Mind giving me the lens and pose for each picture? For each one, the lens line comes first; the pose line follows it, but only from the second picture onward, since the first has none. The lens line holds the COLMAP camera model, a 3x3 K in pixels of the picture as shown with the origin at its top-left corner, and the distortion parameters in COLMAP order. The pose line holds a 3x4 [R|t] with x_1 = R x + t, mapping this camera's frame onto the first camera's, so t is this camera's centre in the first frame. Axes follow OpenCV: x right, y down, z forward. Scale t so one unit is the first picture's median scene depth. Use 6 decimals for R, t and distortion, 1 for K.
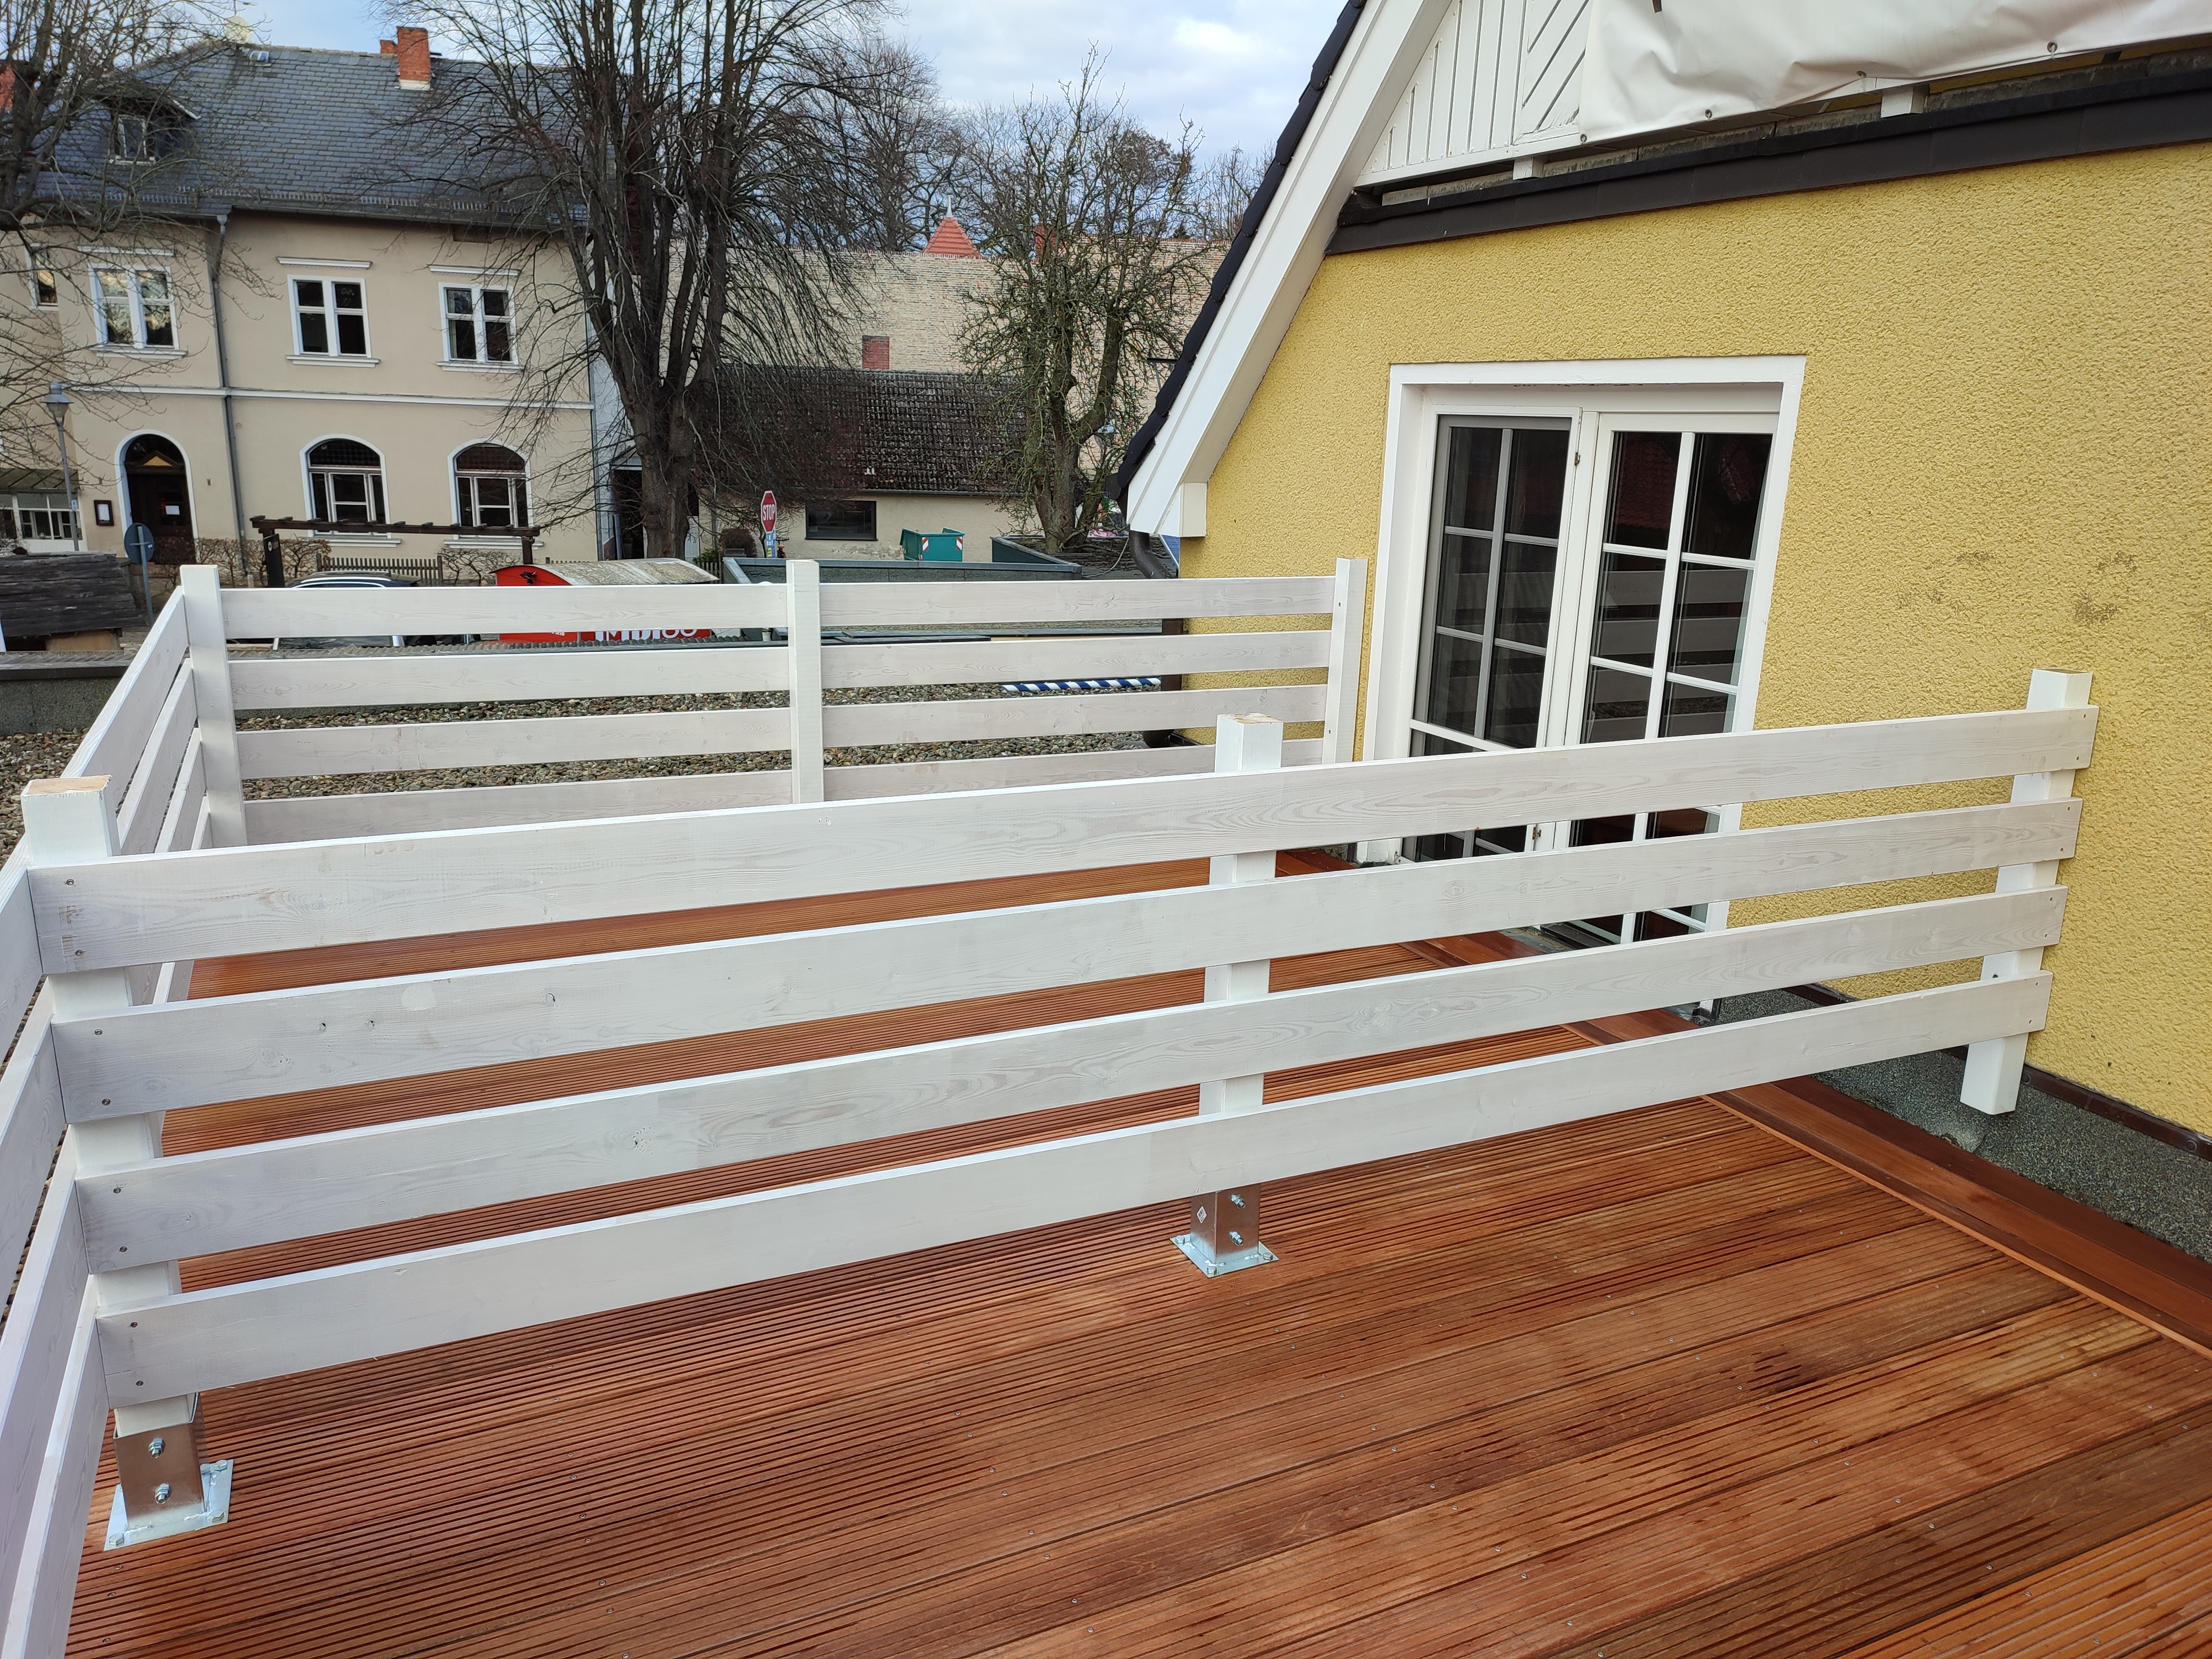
lens RADIAL K [[1608.5, 0, 1109.9], [0, 1608.5, 834.9], [0, 0, 1]] dist [0.048314, -0.037626]
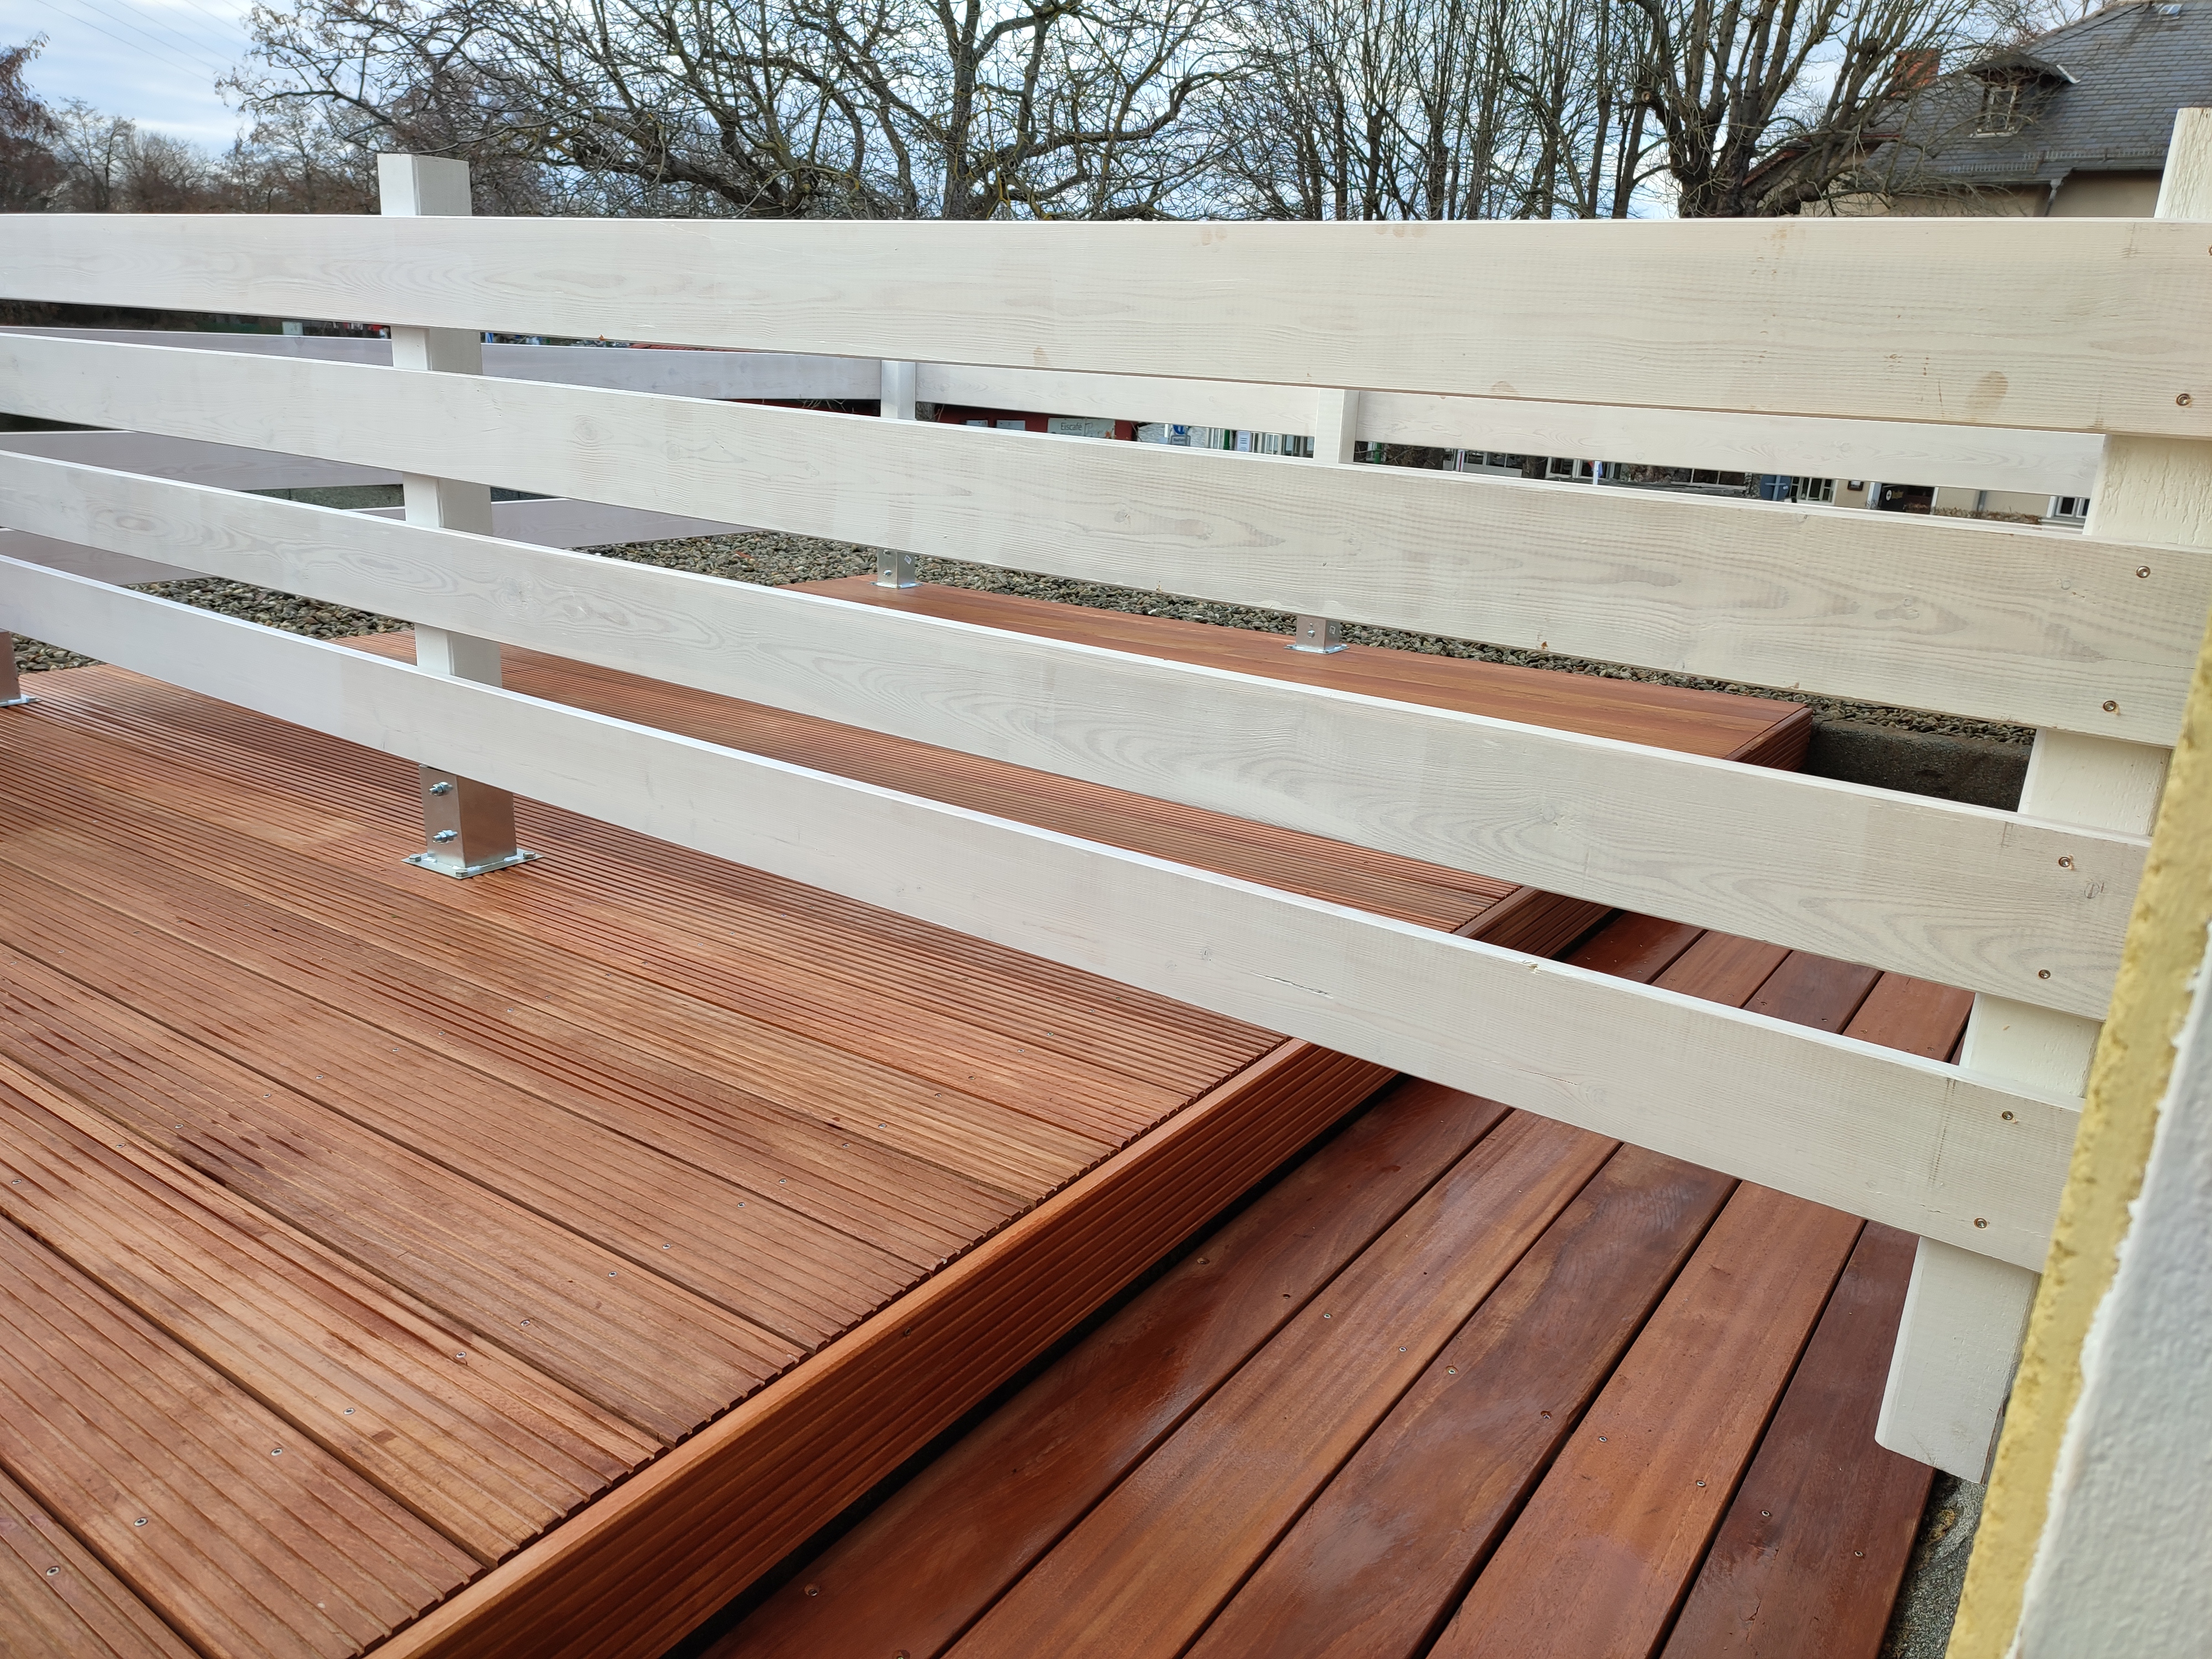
lens RADIAL K [[1606.9, 0, 1106.0], [0, 1606.9, 829.5], [0, 0, 1]] dist [0.054228, -0.051350]
pose [[0.490784, 0.246721, -0.835619, 0.464907], [-0.254607, 0.957819, 0.133262, 0.024074], [0.833250, 0.147352, 0.532899, 0.414993]]
